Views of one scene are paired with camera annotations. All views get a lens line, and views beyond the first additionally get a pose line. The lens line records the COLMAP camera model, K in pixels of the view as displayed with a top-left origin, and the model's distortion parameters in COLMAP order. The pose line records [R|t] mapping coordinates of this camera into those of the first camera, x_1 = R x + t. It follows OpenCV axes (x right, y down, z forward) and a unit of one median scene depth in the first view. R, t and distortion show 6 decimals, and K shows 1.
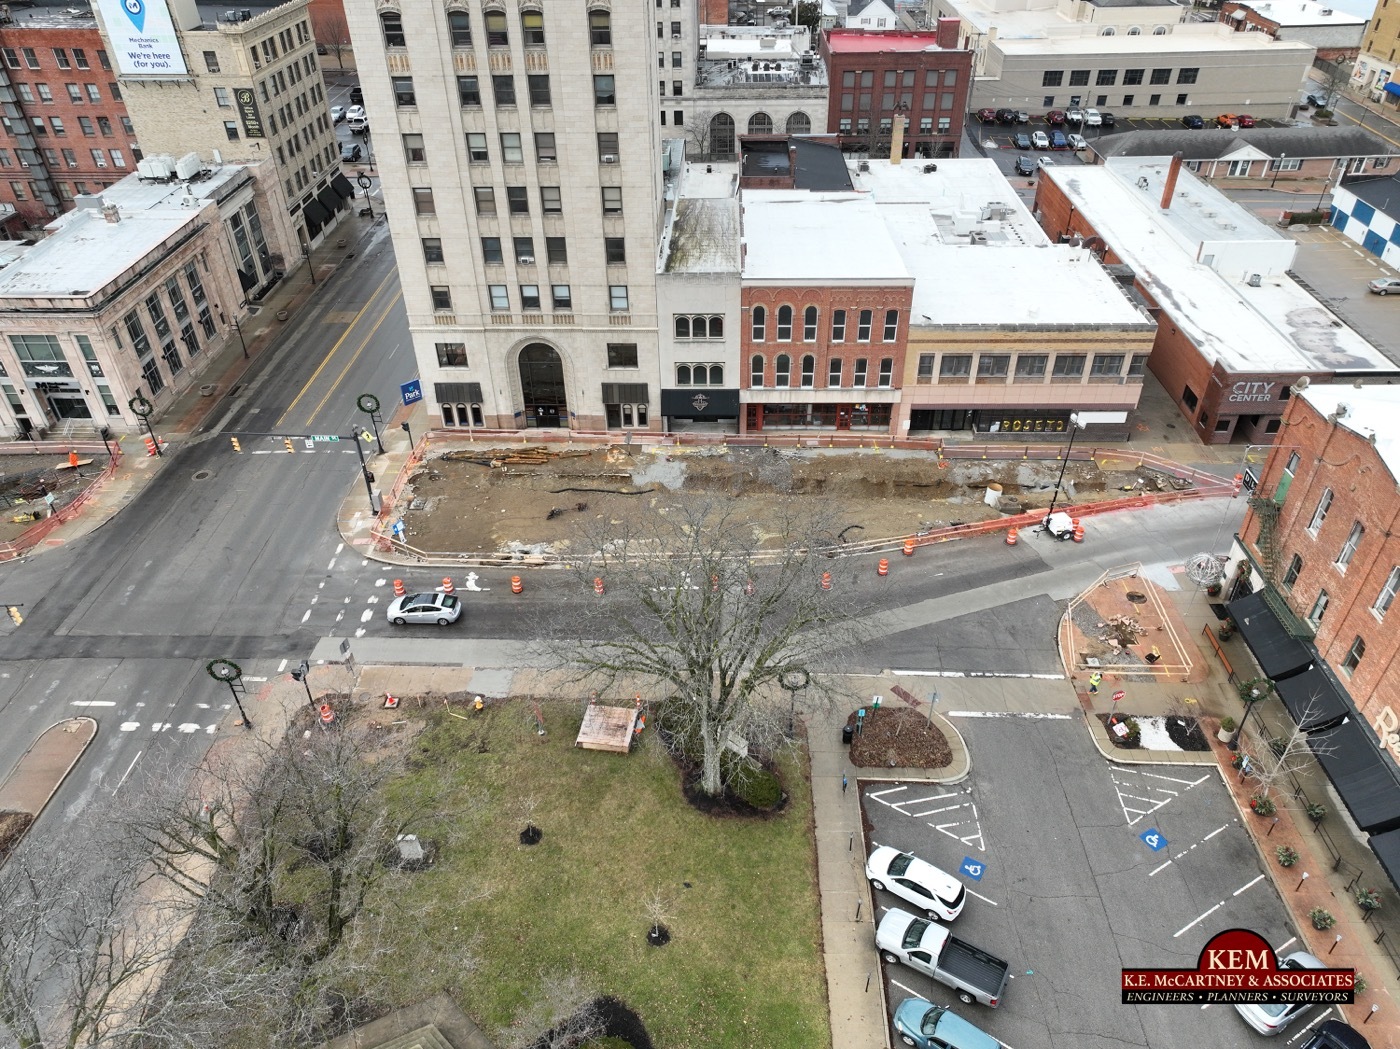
lens RADIAL K [[984.4, 0, 698.6], [0, 984.4, 515.7], [0, 0, 1]] dist [-0.004235, 0.022358]
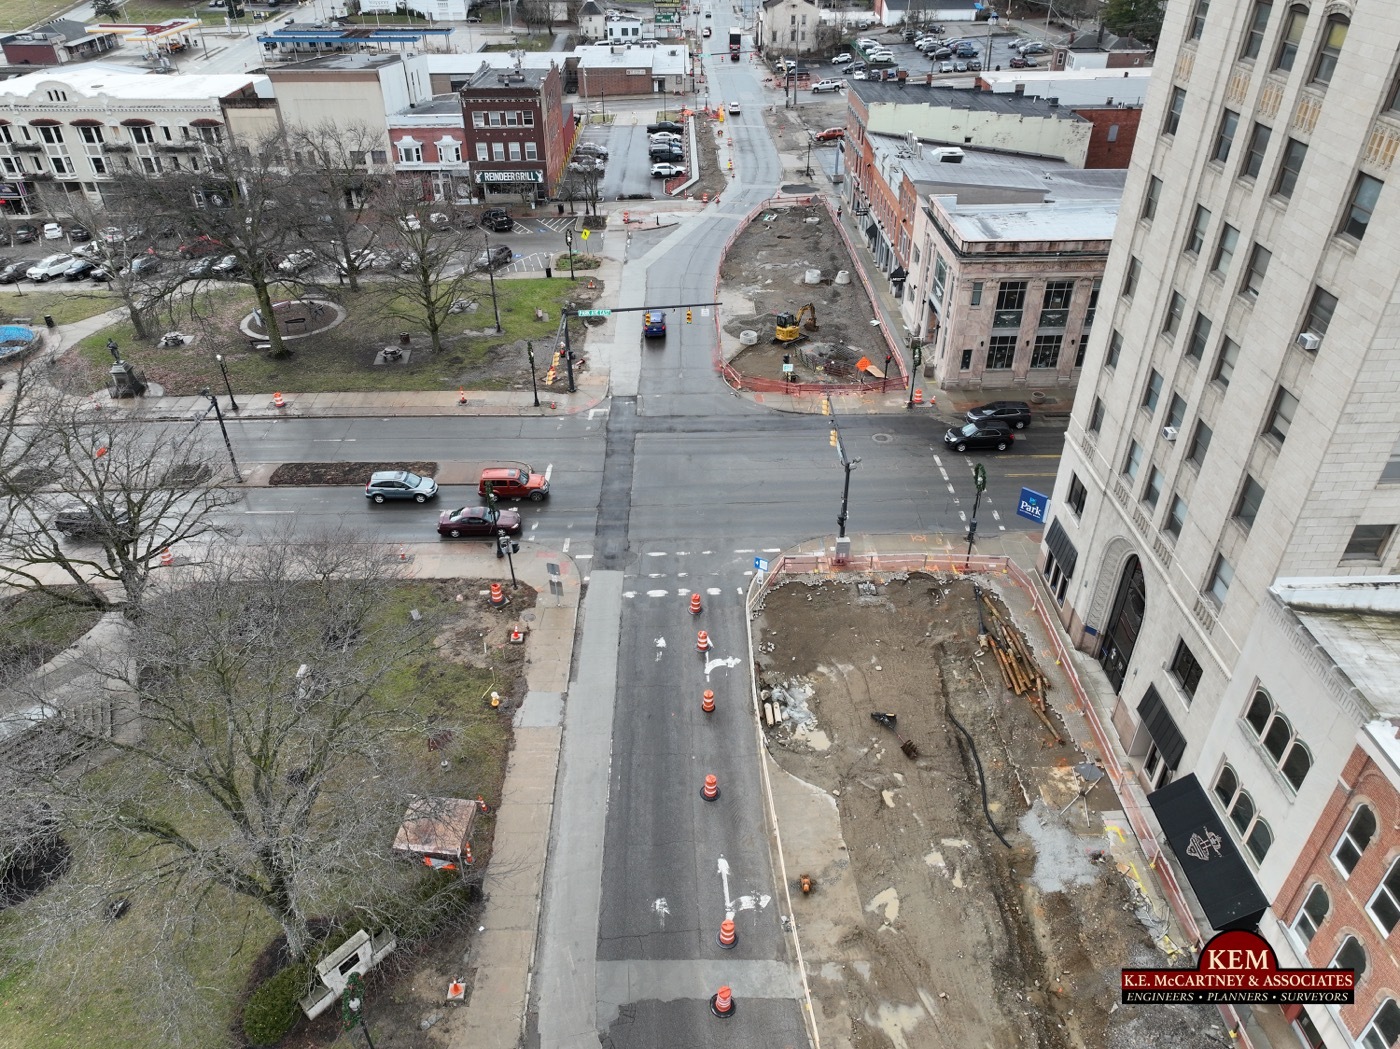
lens RADIAL K [[984.4, 0, 701.5], [0, 984.4, 517.7], [0, 0, 1]] dist [-0.004235, 0.022358]
pose [[0.053498, 0.569922, -0.819955, 0.301878], [-0.582055, 0.685009, 0.438149, -0.300691], [0.811388, 0.453819, 0.368373, 0.547718]]
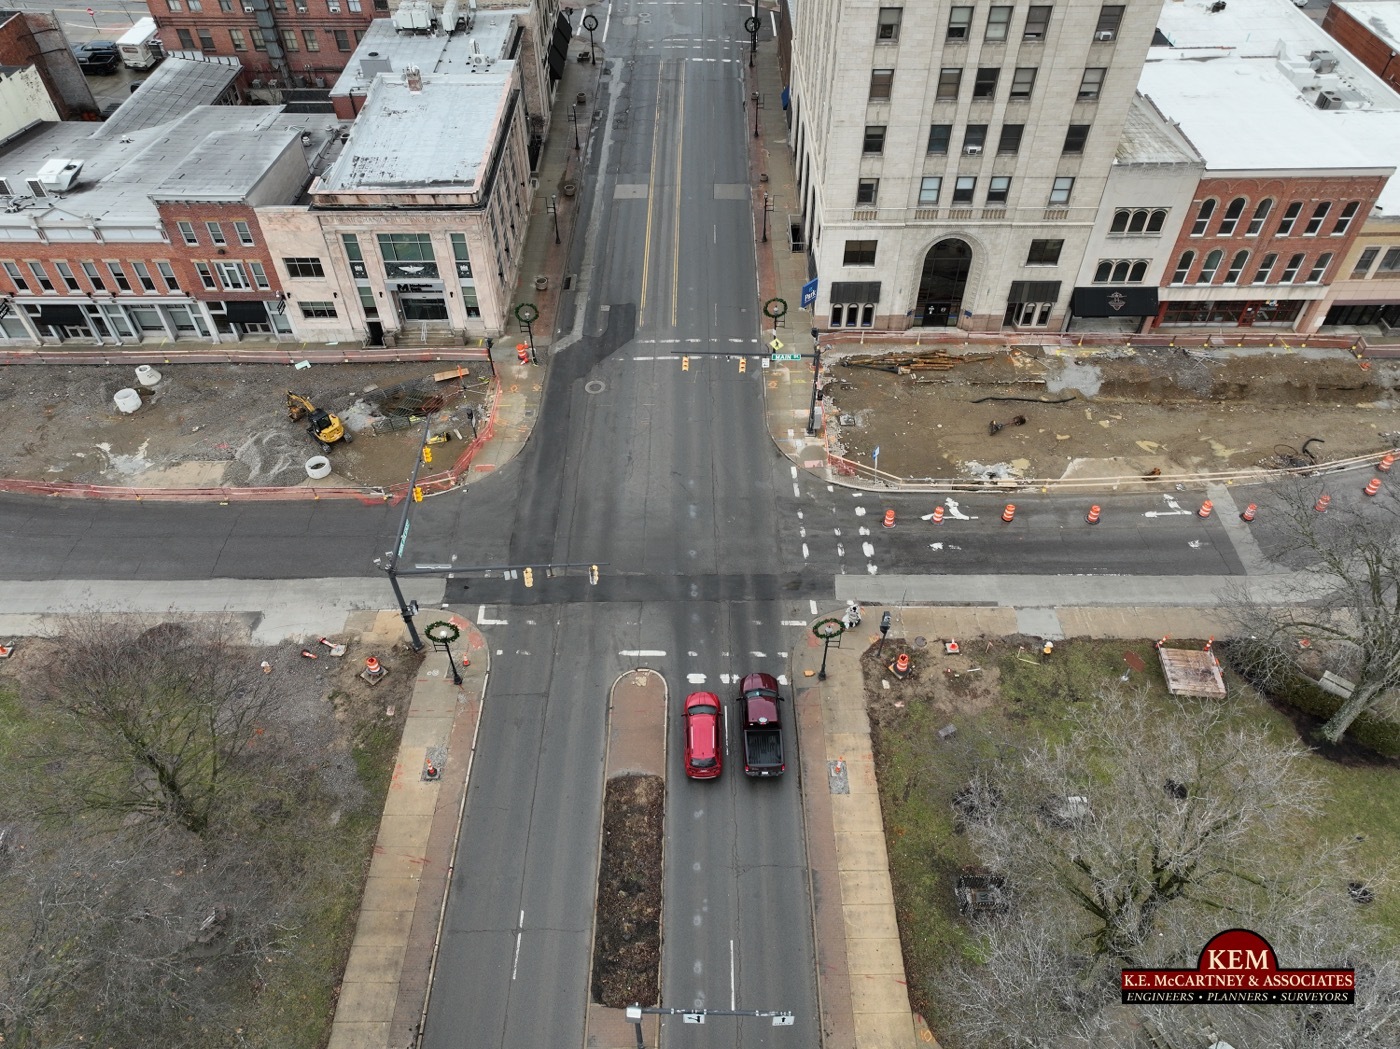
lens RADIAL K [[984.4, 0, 697.4], [0, 984.4, 515.2], [0, 0, 1]] dist [-0.004235, 0.022358]
pose [[0.999343, -0.016021, 0.032513, -0.439314], [0.010028, 0.984203, 0.176762, -0.085427], [-0.034831, -0.176320, 0.983716, 0.050111]]
